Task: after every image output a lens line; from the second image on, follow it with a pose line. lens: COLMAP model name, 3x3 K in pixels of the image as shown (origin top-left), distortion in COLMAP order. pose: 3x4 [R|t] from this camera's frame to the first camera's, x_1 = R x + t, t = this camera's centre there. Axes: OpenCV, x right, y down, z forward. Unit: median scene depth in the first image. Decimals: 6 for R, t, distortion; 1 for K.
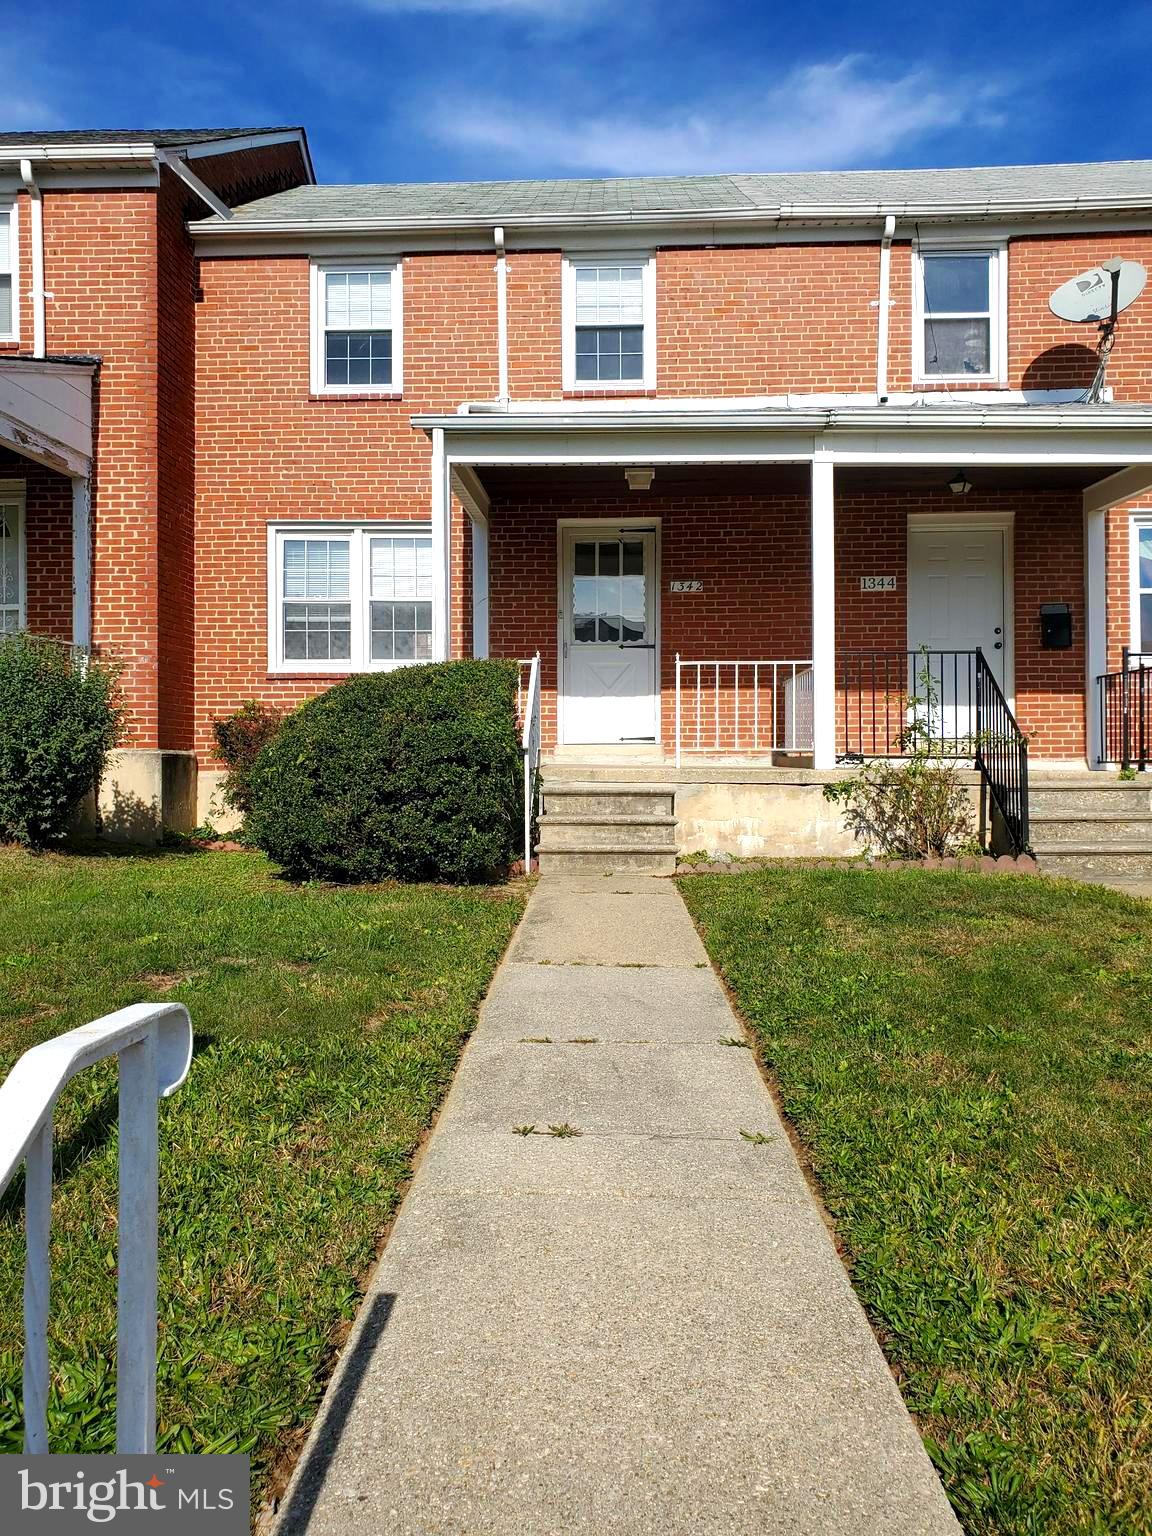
lens RADIAL K [[1204.7, 0, 586.4], [0, 1204.7, 779.9], [0, 0, 1]] dist [0.036236, -0.005694]
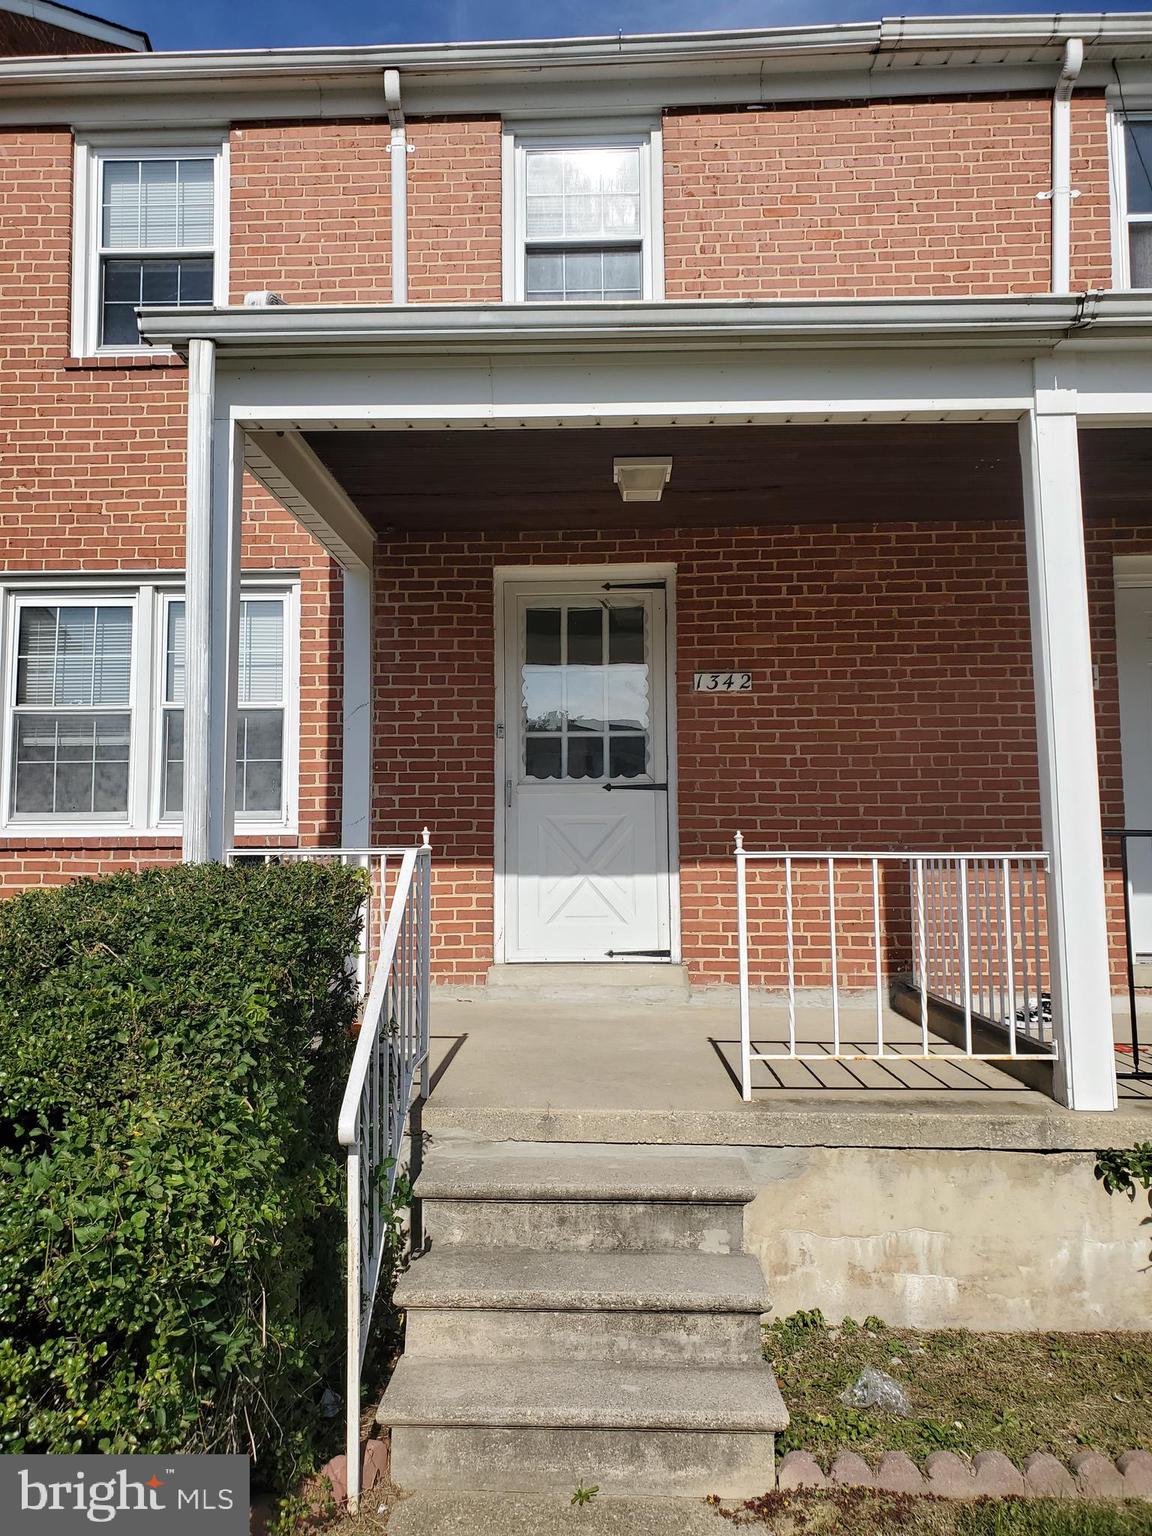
lens RADIAL K [[1204.7, 0, 575.4], [0, 1204.7, 755.5], [0, 0, 1]] dist [0.036236, -0.005694]
pose [[0.999958, -0.004107, 0.008225, 0.009420], [0.004868, 0.995500, -0.094640, -0.073718], [-0.007799, 0.094676, 0.995478, 0.444960]]
